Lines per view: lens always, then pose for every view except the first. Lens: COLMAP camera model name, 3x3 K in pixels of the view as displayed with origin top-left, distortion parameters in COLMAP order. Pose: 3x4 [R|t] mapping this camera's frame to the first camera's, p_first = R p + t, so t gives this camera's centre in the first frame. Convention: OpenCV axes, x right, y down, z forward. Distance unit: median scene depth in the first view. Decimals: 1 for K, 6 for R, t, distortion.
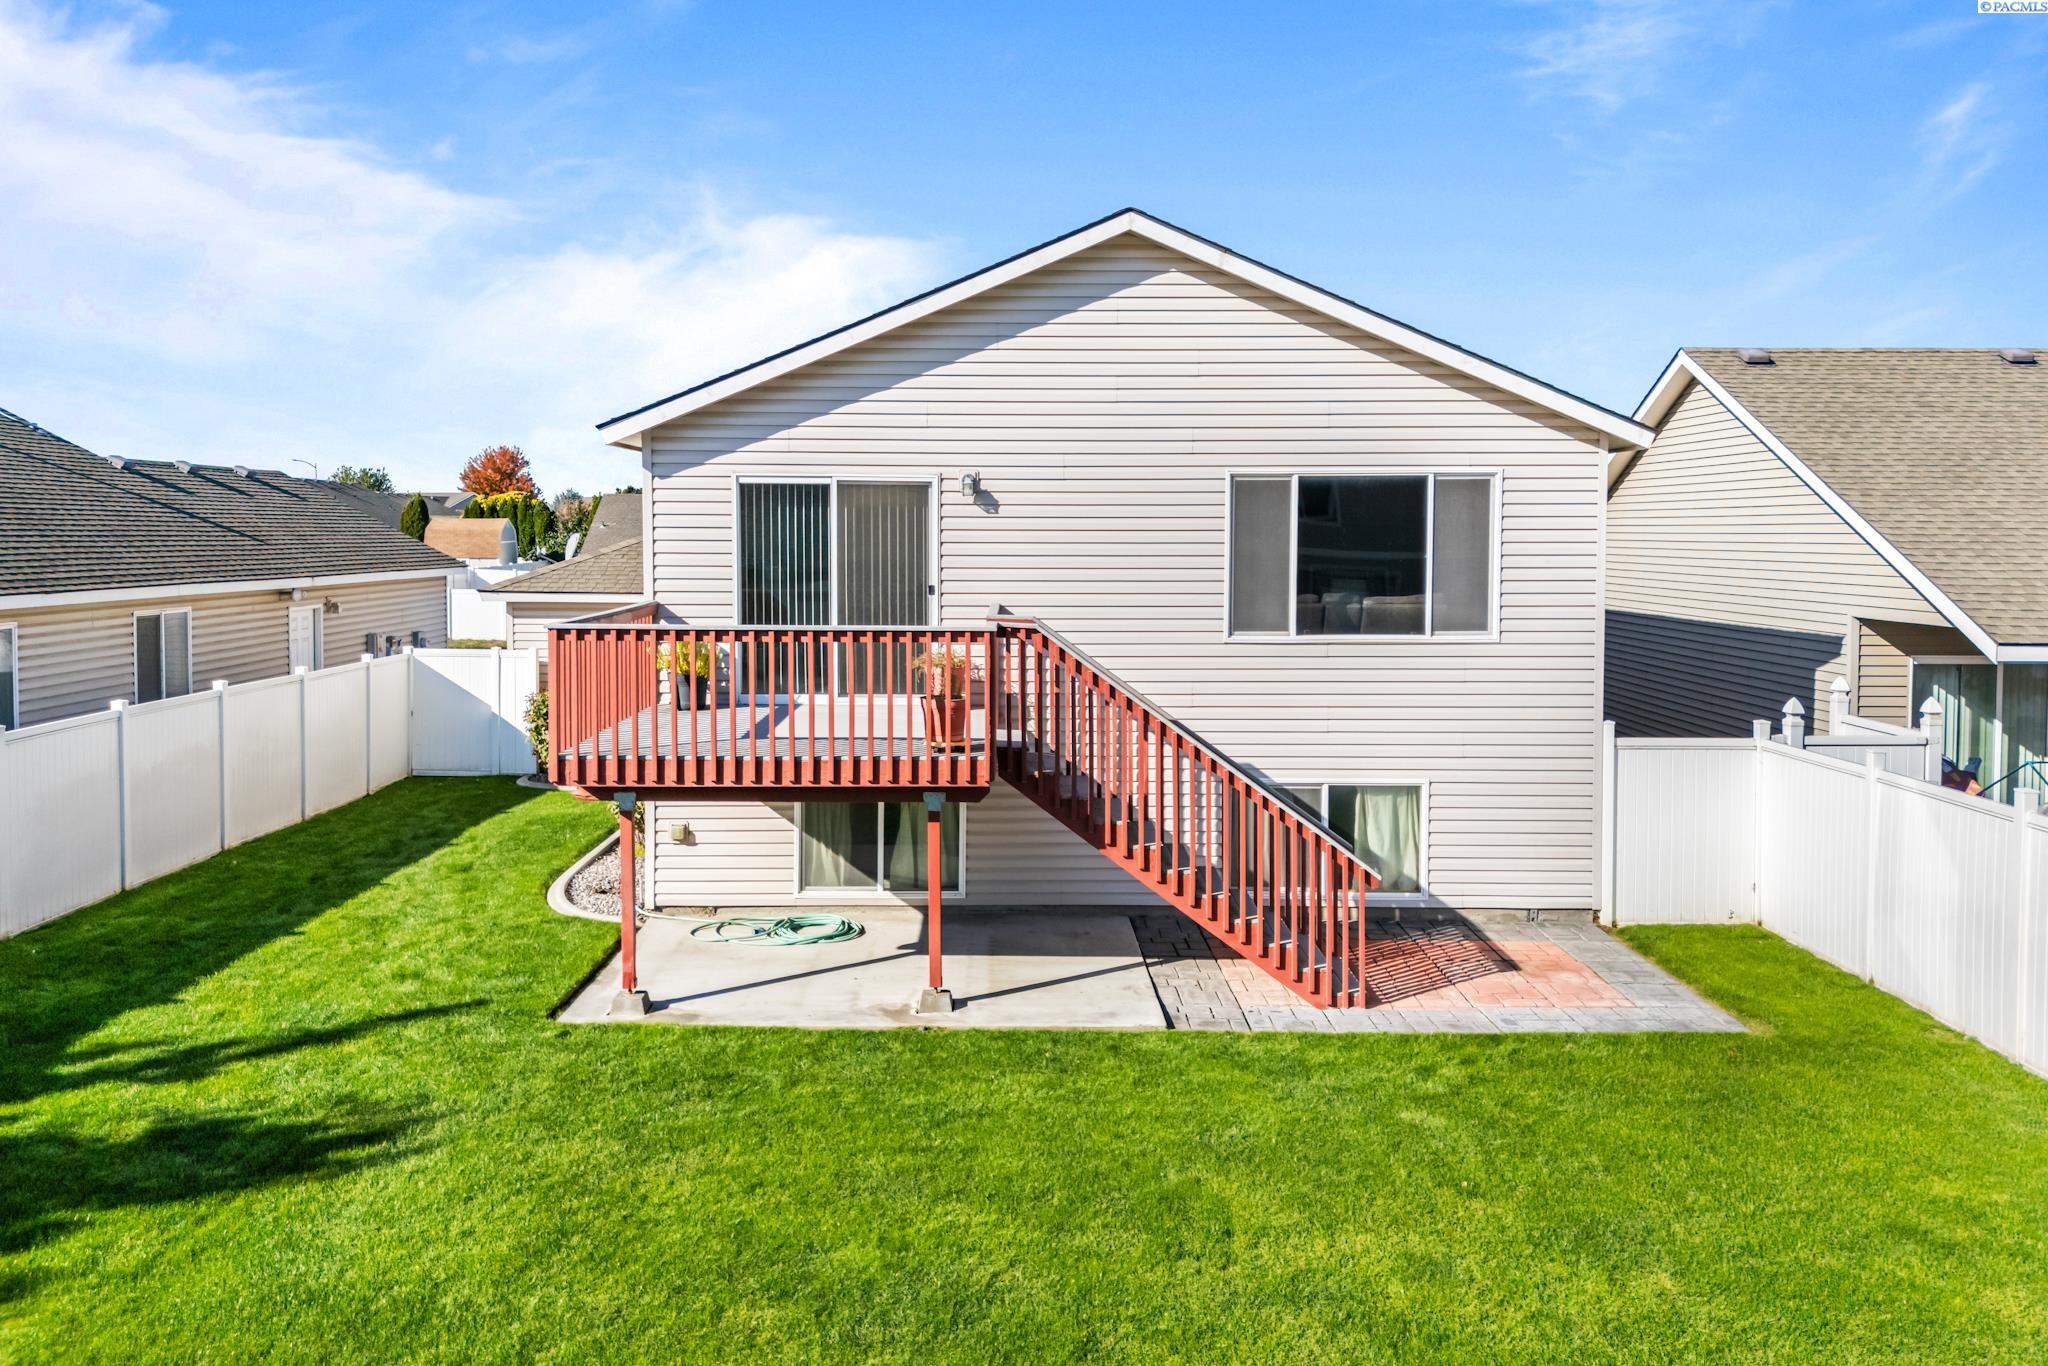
lens RADIAL K [[1497.3, 0, 1096.8], [0, 1497.3, 732.6], [0, 0, 1]] dist [0.106443, -0.004689]
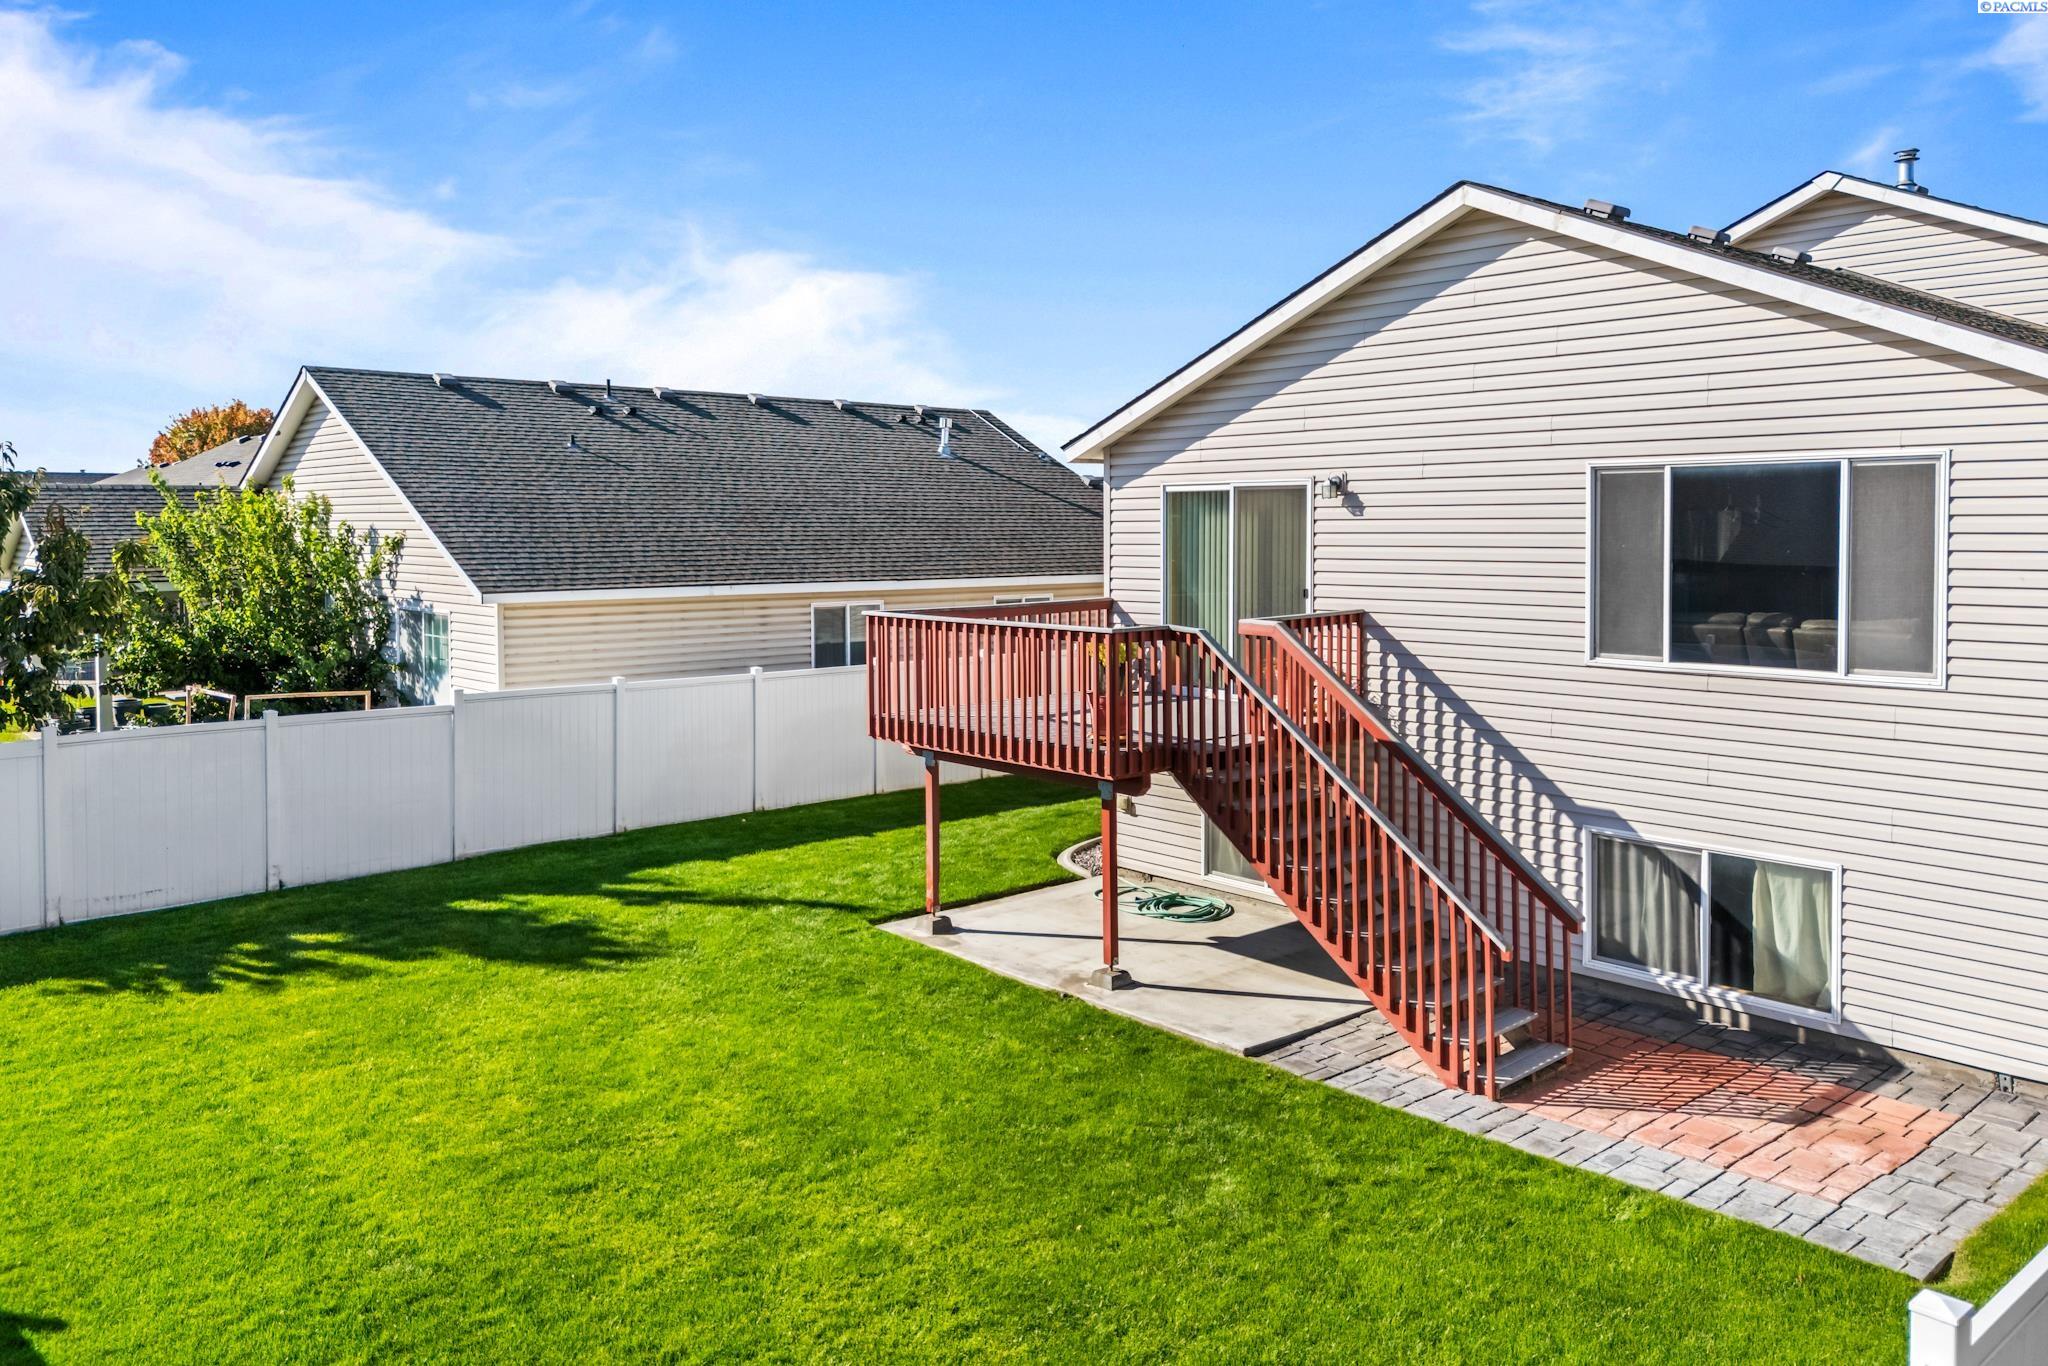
lens RADIAL K [[1525.7, 0, 1026.0], [0, 1525.7, 735.8], [0, 0, 1]] dist [0.048859, -0.030454]
pose [[0.667698, 0.098886, -0.737835, 0.530139], [-0.096447, 0.994276, 0.045976, -0.030258], [0.738158, 0.040464, 0.673413, 0.185746]]
